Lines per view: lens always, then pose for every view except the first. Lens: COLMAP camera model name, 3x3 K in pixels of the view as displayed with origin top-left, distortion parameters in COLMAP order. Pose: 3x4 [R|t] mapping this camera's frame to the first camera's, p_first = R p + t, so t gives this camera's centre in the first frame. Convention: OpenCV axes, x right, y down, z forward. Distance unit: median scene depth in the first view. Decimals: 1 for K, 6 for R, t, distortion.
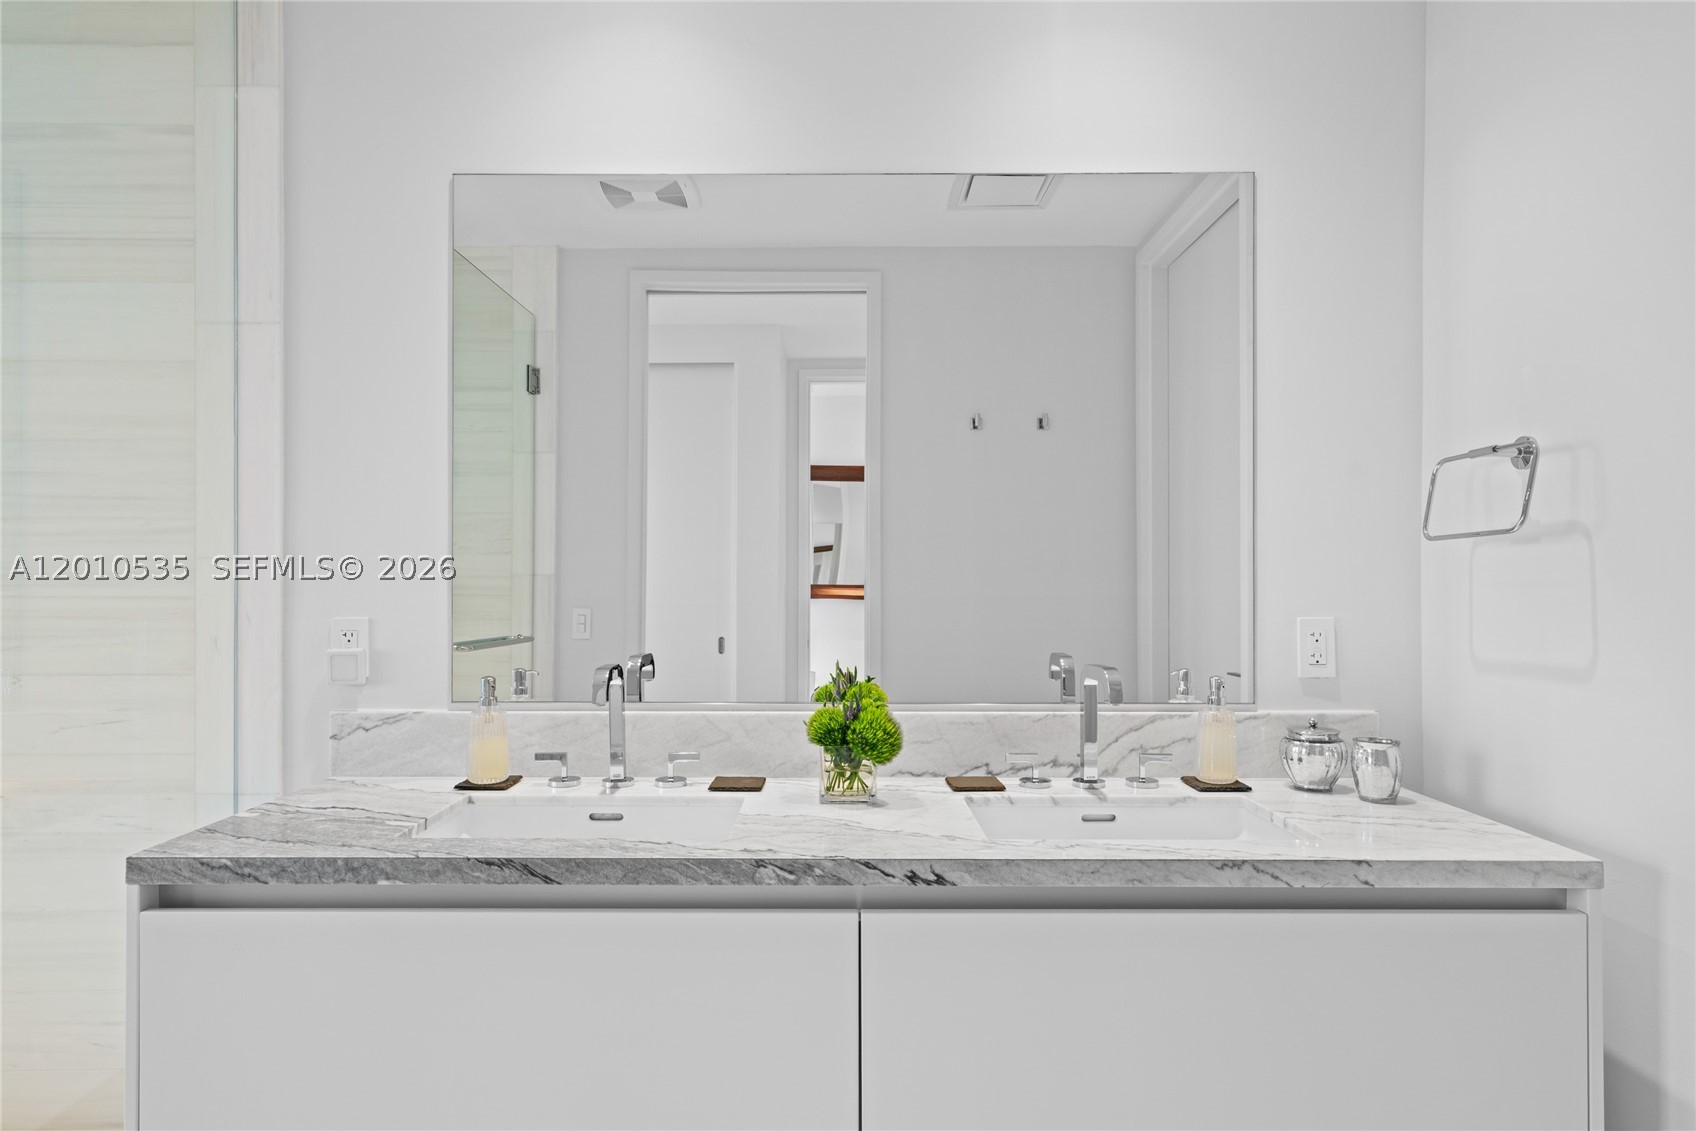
lens RADIAL K [[968.9, 0, 846.1], [0, 968.9, 579.6], [0, 0, 1]] dist [0.001665, -0.000454]
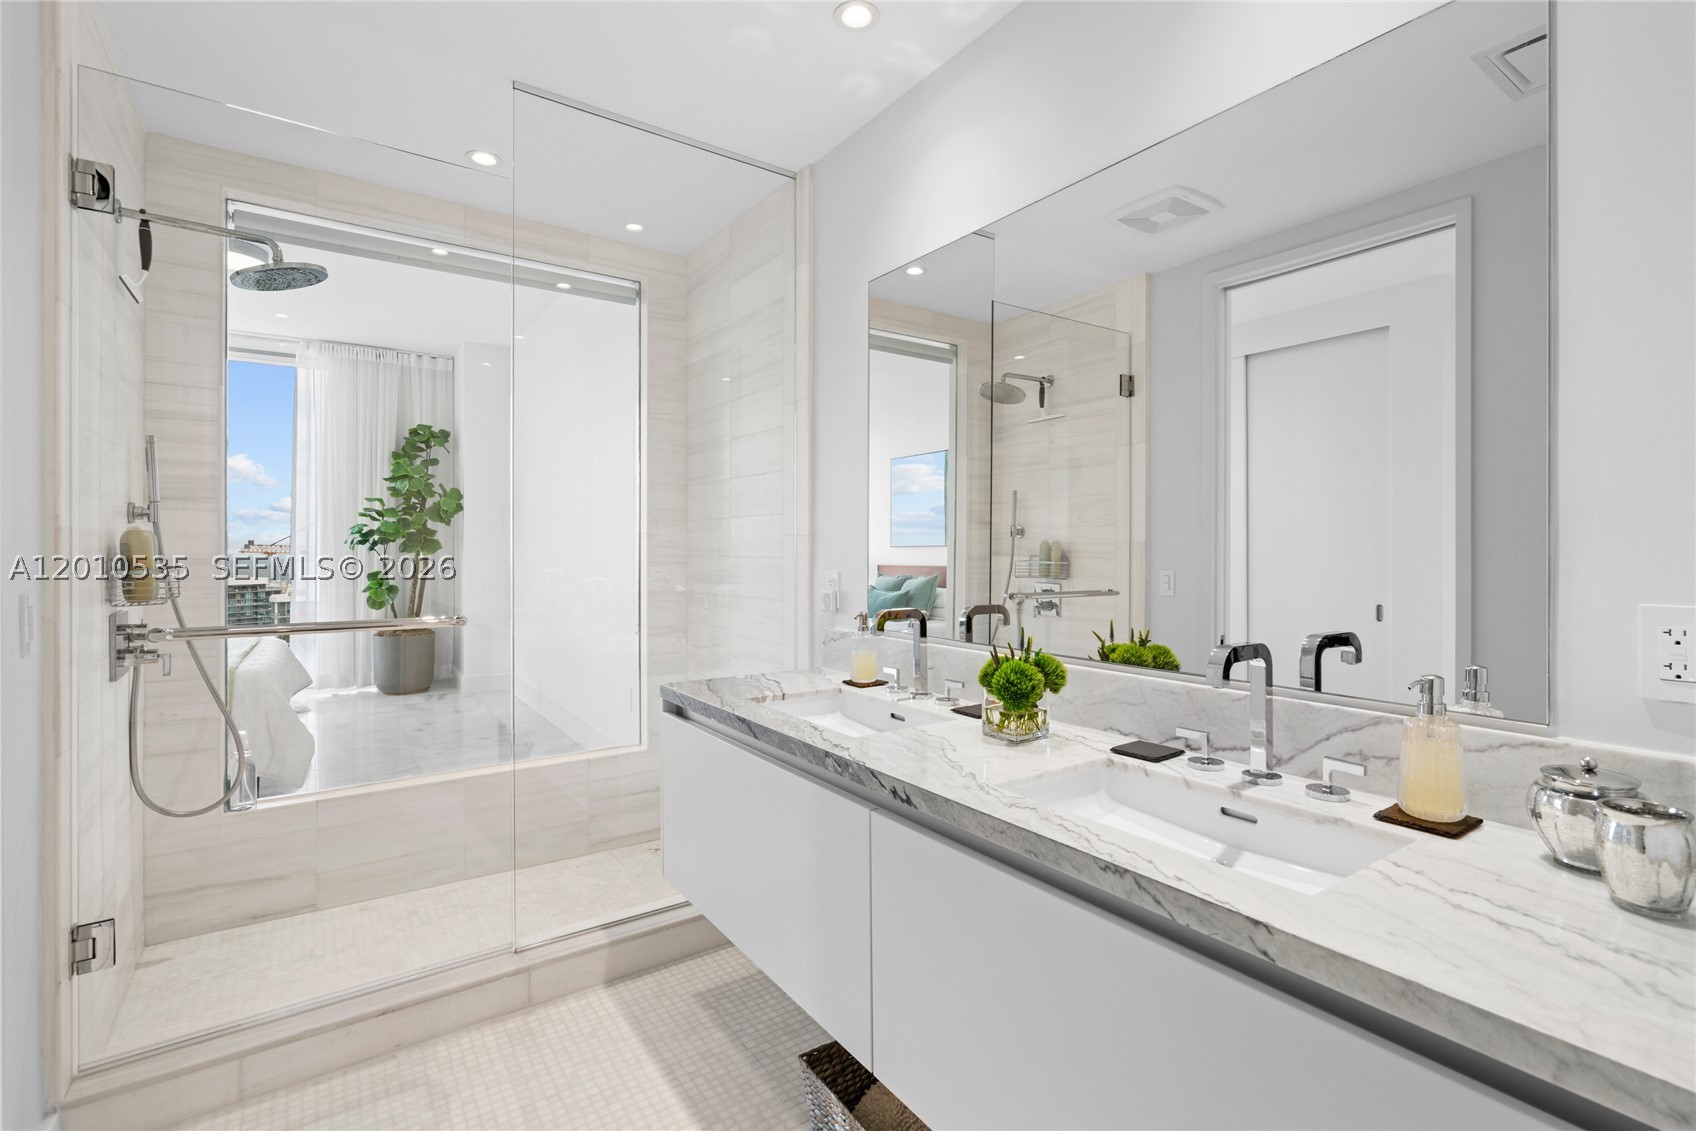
lens RADIAL K [[774.3, 0, 844.7], [0, 774.3, 540.5], [0, 0, 1]] dist [-0.004084, 0.002994]
pose [[0.580663, -0.007634, -0.814108, 0.801771], [0.001879, 0.999966, -0.008037, -0.000709], [0.814142, 0.003137, 0.580658, 0.374747]]
